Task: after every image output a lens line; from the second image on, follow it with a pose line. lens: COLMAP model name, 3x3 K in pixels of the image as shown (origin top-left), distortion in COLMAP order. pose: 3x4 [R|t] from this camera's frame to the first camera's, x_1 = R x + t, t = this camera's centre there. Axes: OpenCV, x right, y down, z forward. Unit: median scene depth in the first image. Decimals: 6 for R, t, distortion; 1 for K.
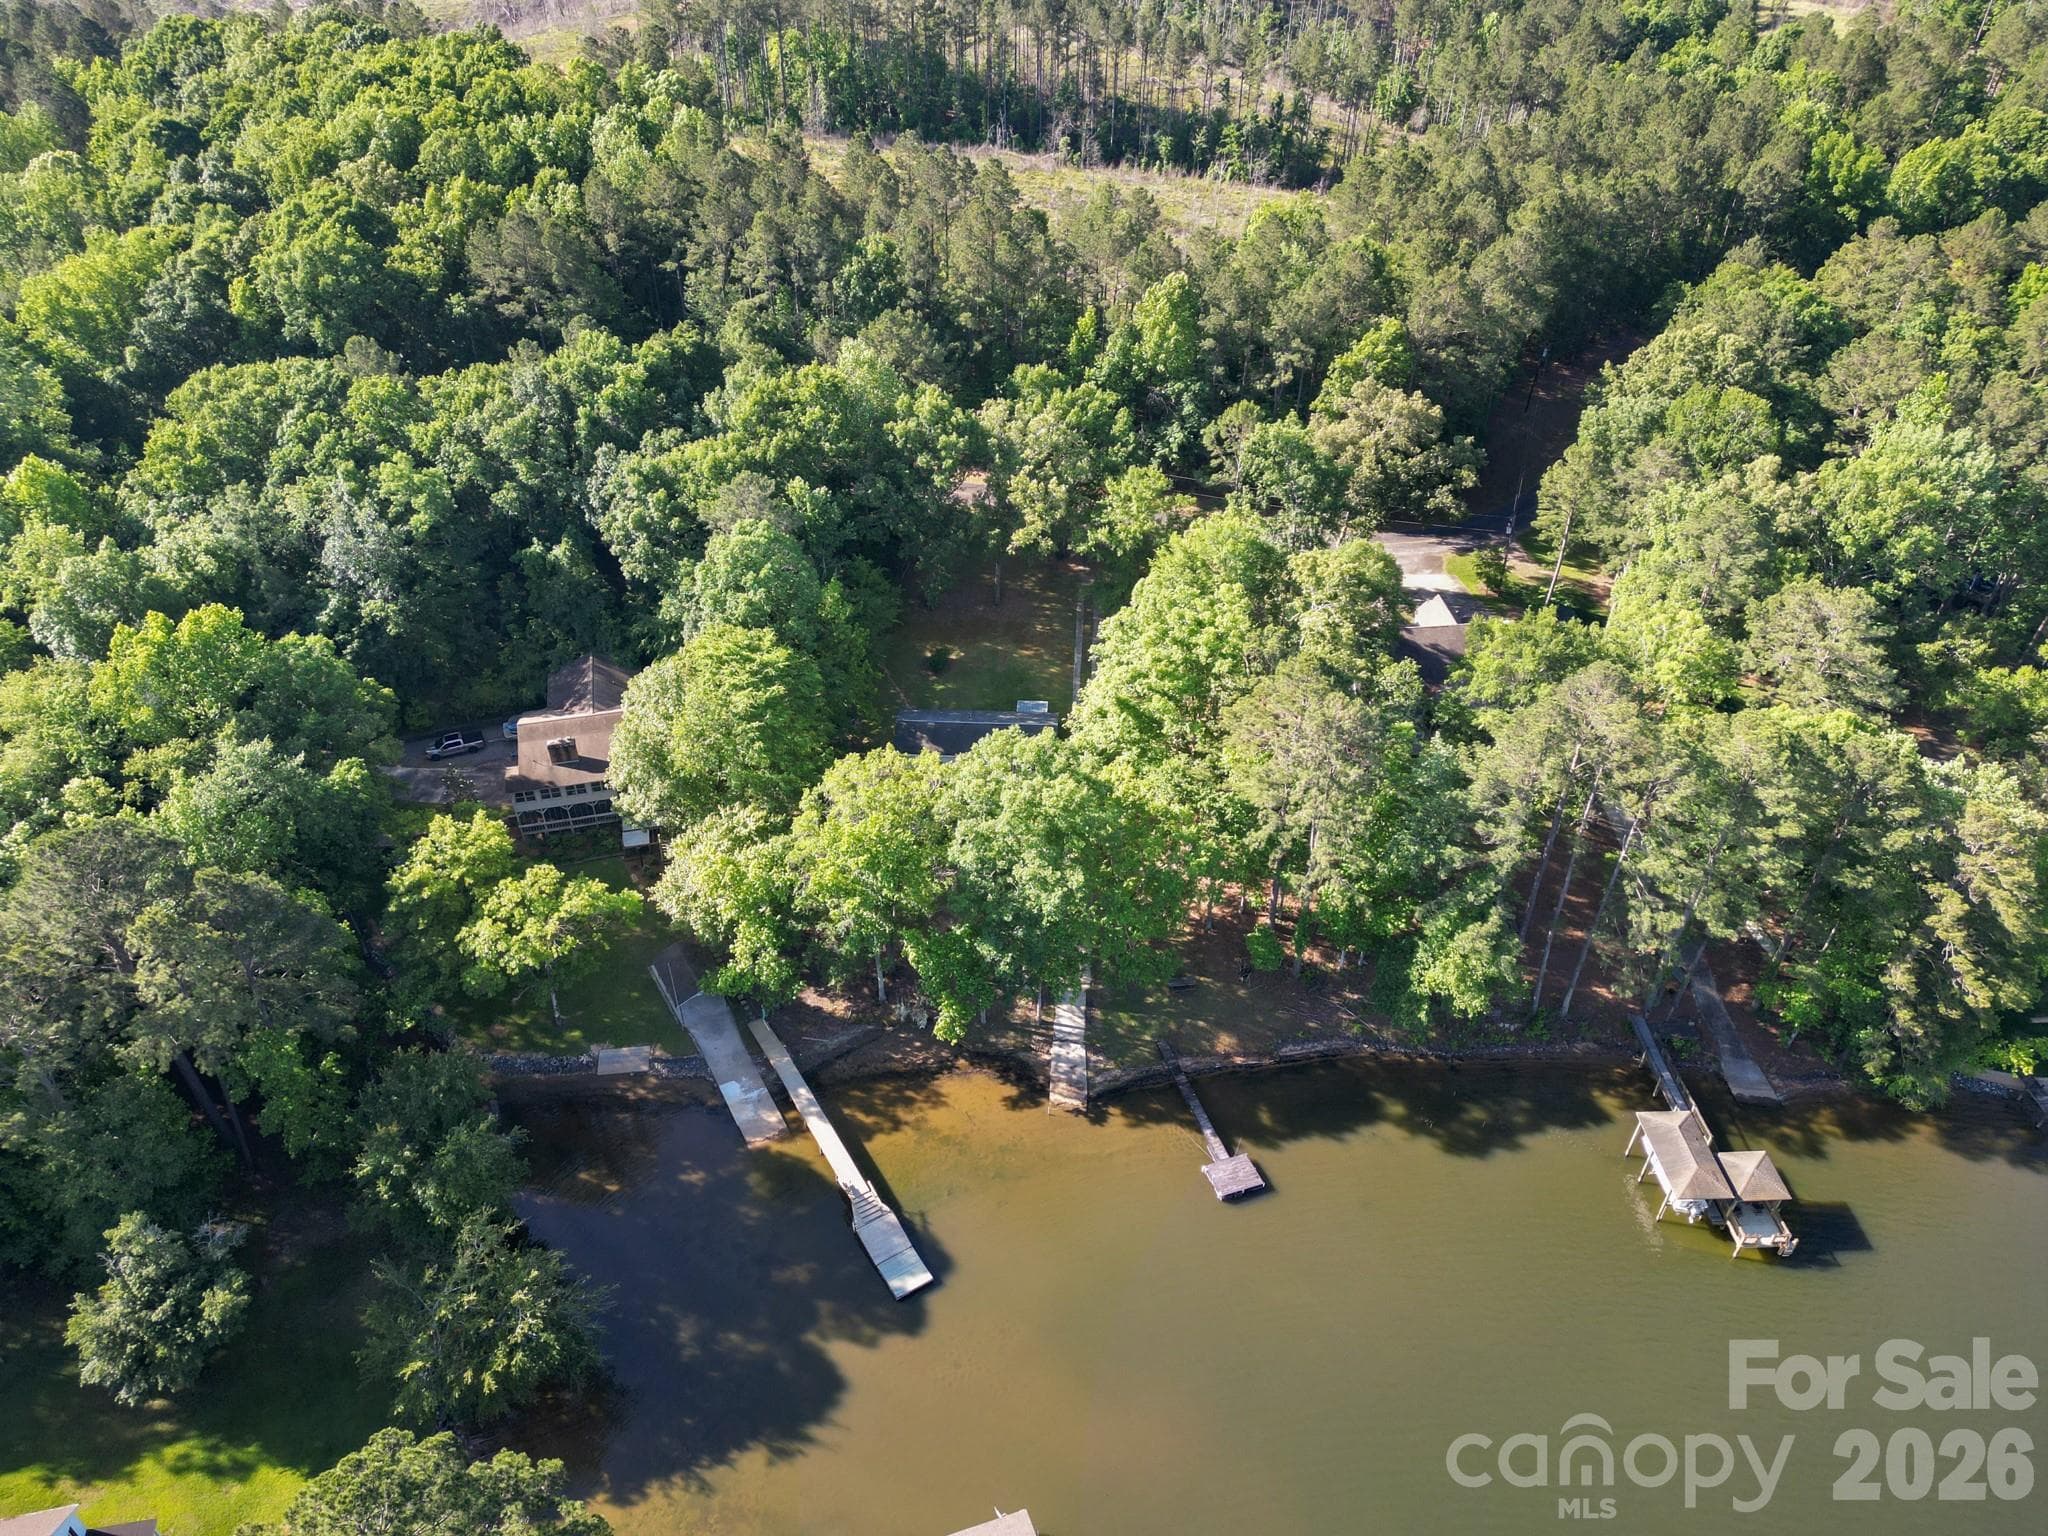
lens RADIAL K [[1431.4, 0, 1019.2], [0, 1431.4, 765.0], [0, 0, 1]] dist [0.068594, -0.063198]
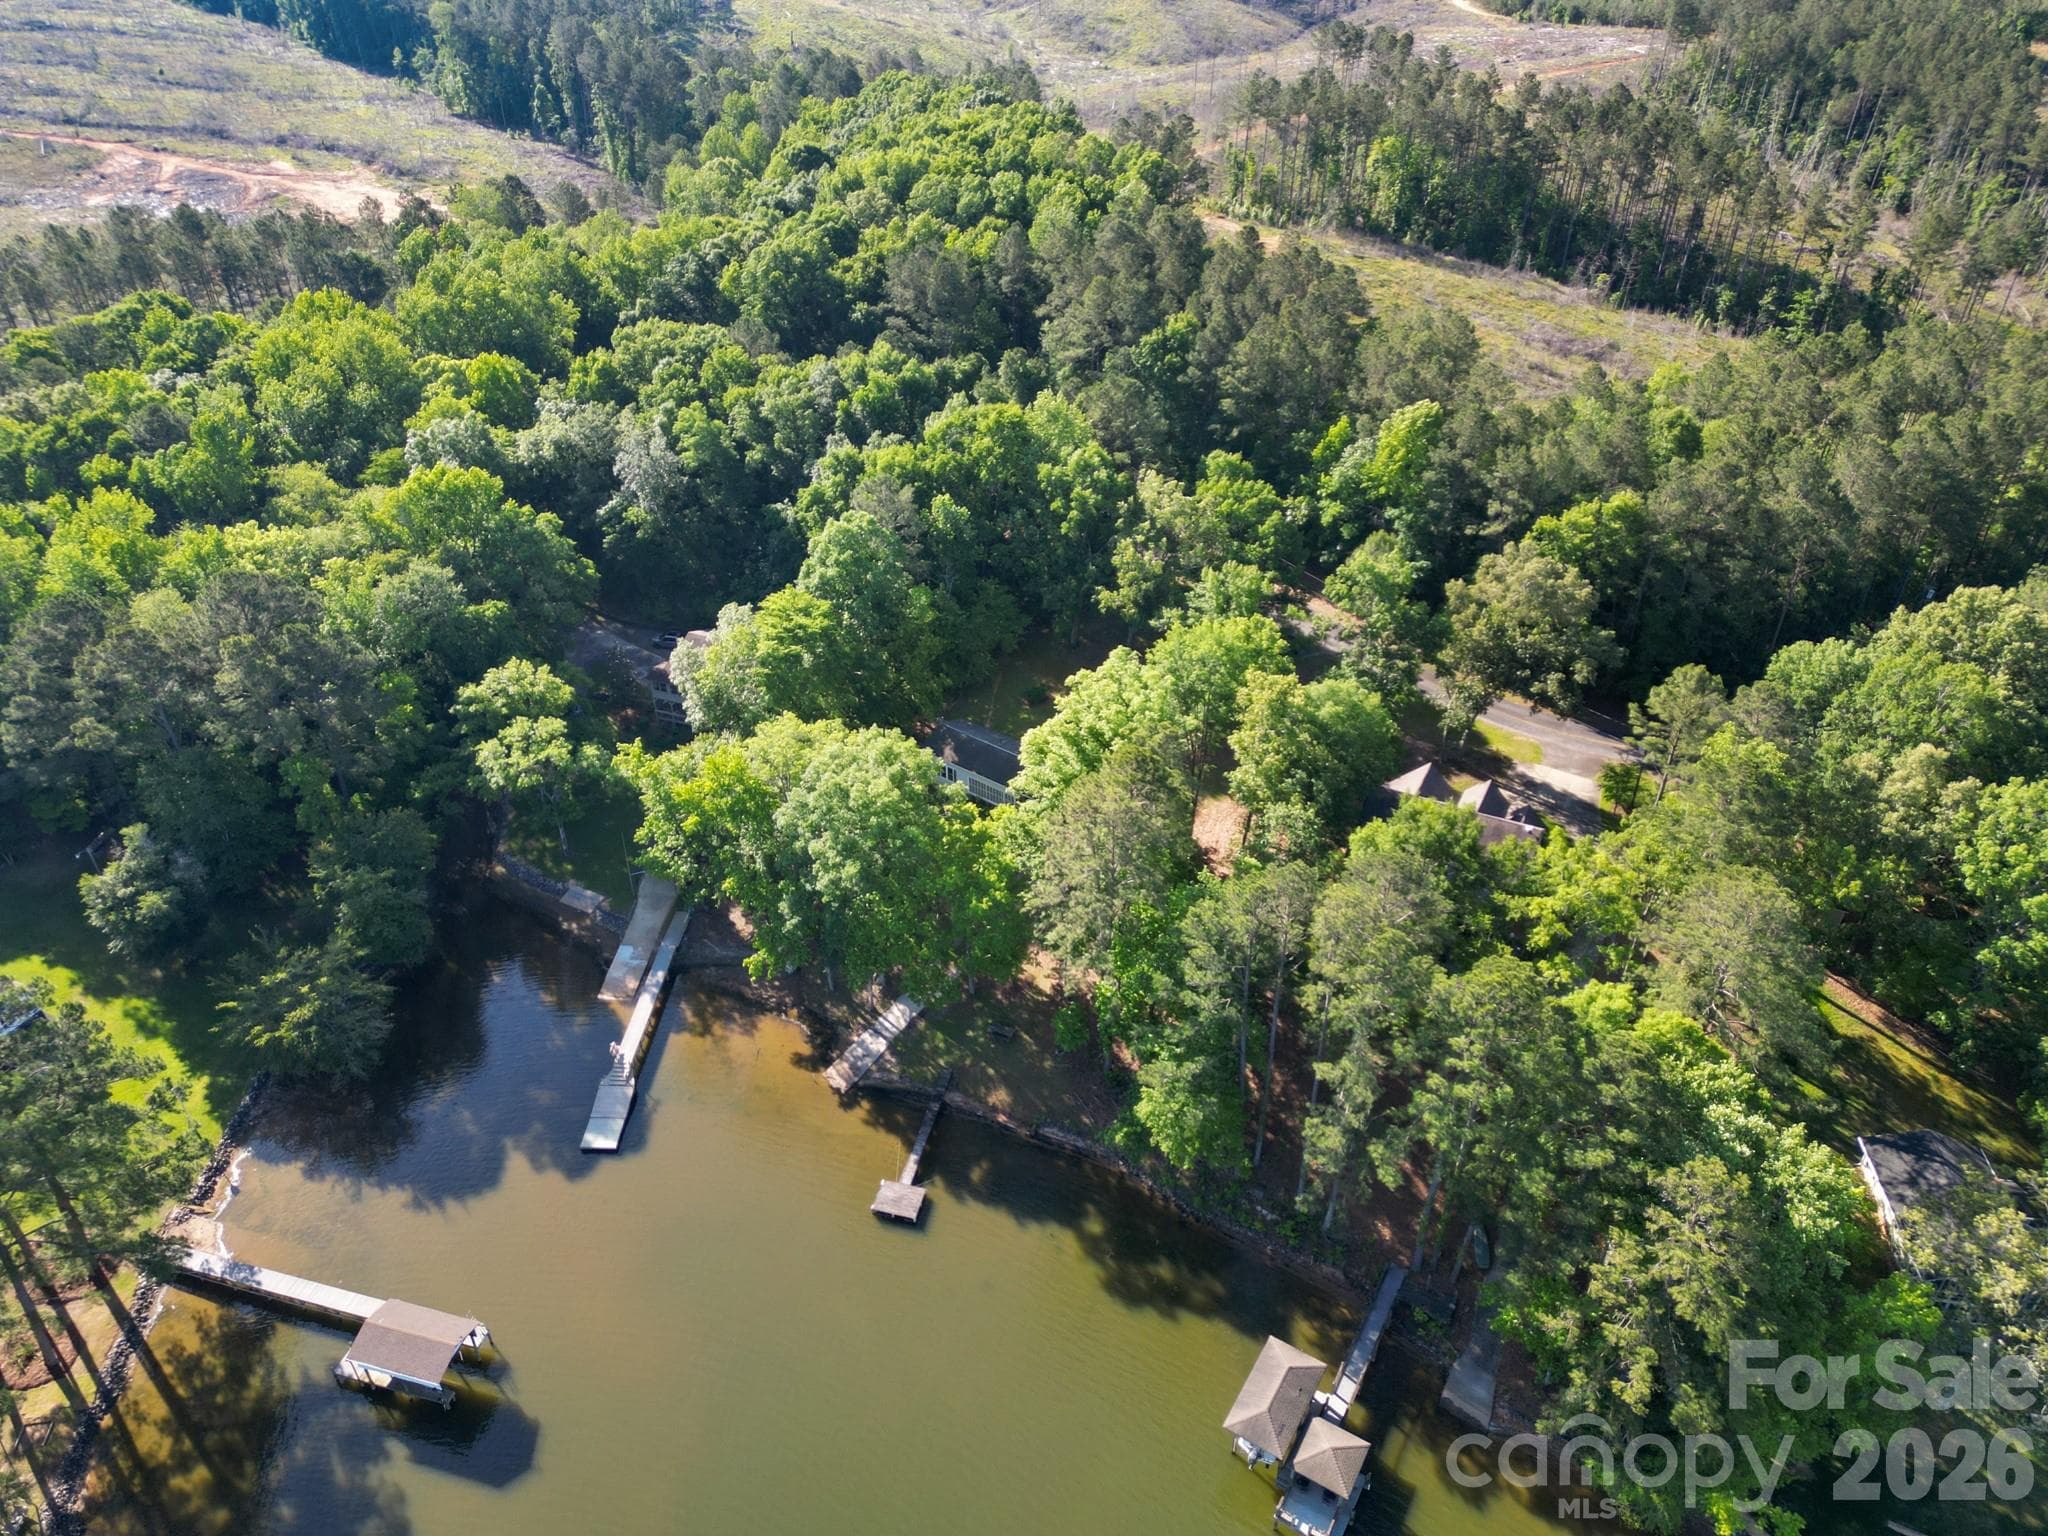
lens RADIAL K [[1431.4, 0, 1021.3], [0, 1431.4, 761.6], [0, 0, 1]] dist [0.068594, -0.063198]
pose [[0.828966, 0.315356, -0.461917, 0.535619], [-0.343279, 0.938902, 0.024944, -0.058272], [0.441561, 0.137888, 0.886573, 0.073849]]
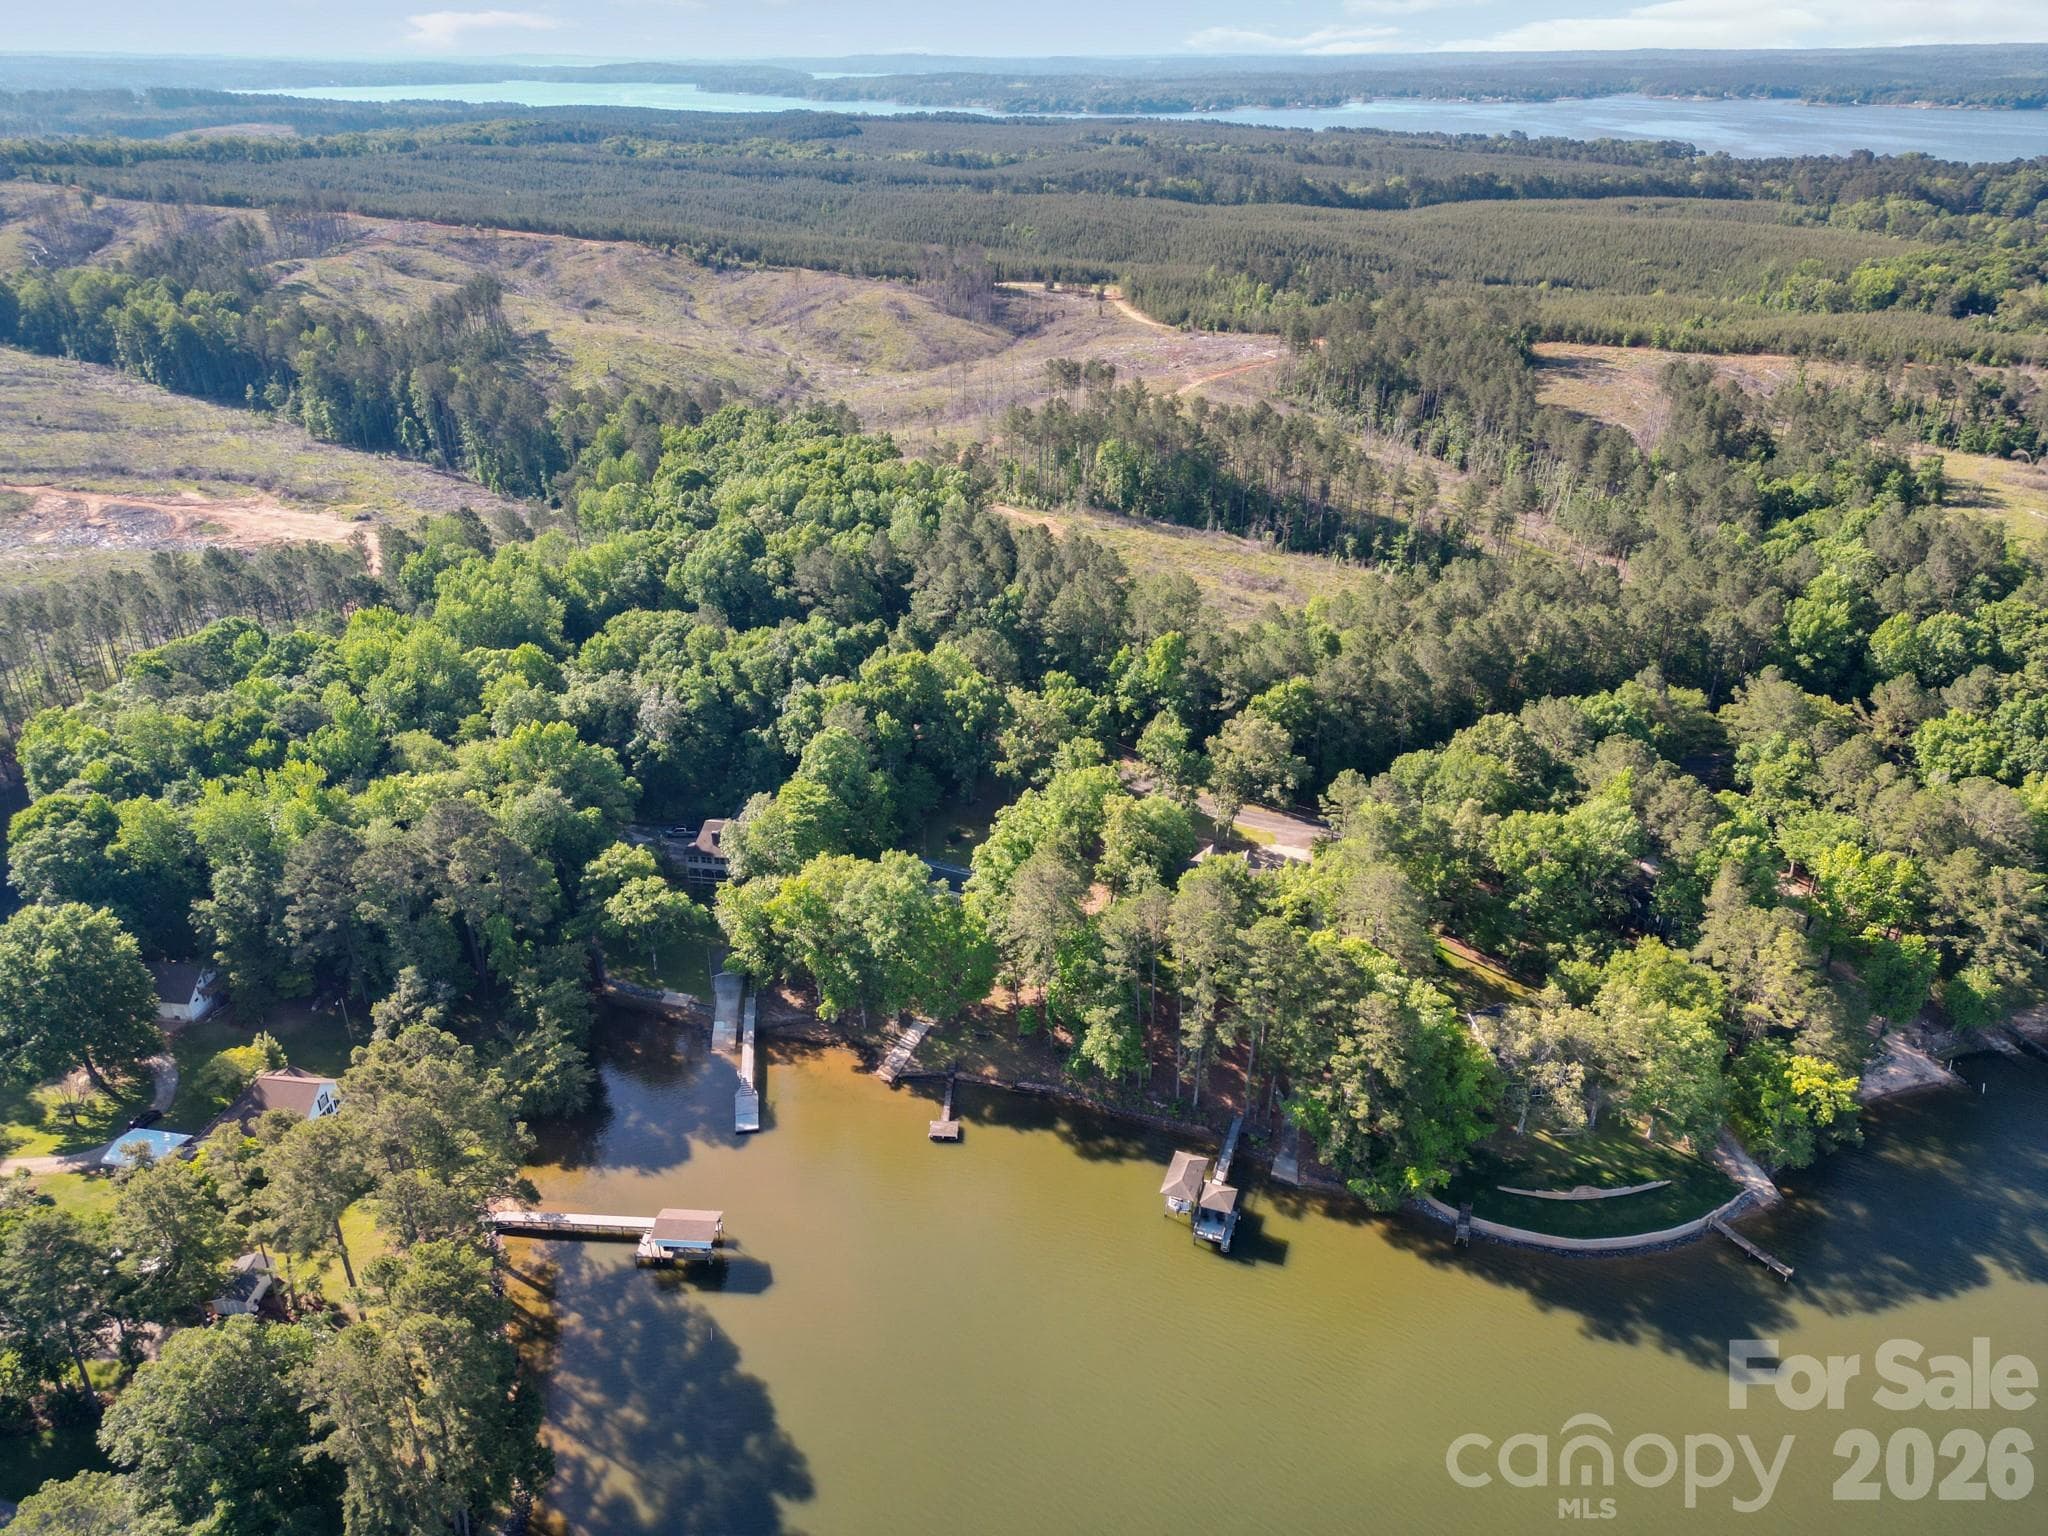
lens RADIAL K [[1431.4, 0, 1022.9], [0, 1431.4, 755.7], [0, 0, 1]] dist [0.068594, -0.063198]
pose [[0.924620, 0.162540, -0.344468, 0.668892], [-0.232236, 0.957401, -0.171611, 0.118489], [0.301900, 0.238673, 0.922980, -0.574954]]
